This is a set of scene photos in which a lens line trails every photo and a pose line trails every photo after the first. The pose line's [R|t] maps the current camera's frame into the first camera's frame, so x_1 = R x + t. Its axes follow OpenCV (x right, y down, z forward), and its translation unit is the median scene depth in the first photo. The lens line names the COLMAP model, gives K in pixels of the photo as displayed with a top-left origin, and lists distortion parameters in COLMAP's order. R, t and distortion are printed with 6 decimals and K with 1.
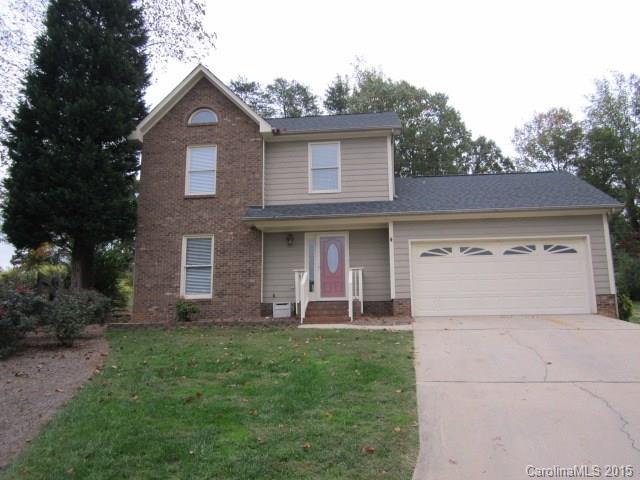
lens RADIAL K [[526.1, 0, 320.0], [0, 526.1, 241.4], [0, 0, 1]] dist [-0.043885, 0.007472]
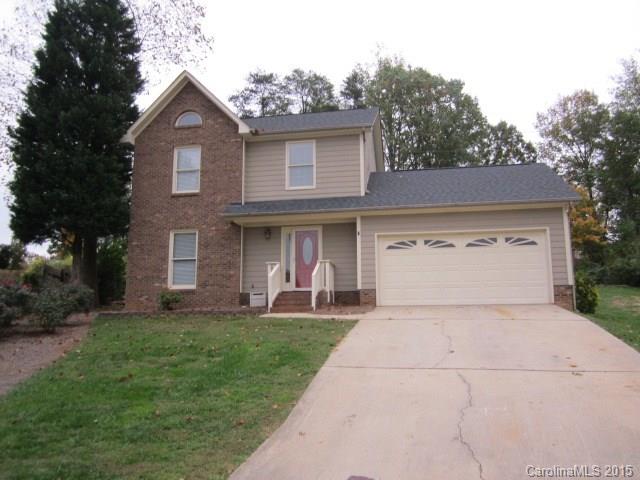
lens RADIAL K [[526.1, 0, 319.7], [0, 526.1, 239.3], [0, 0, 1]] dist [-0.043885, 0.007472]
pose [[0.997387, -0.008262, -0.071770, 0.127062], [0.009945, 0.999683, 0.023125, -0.015795], [0.071557, -0.023778, 0.997153, -0.058655]]
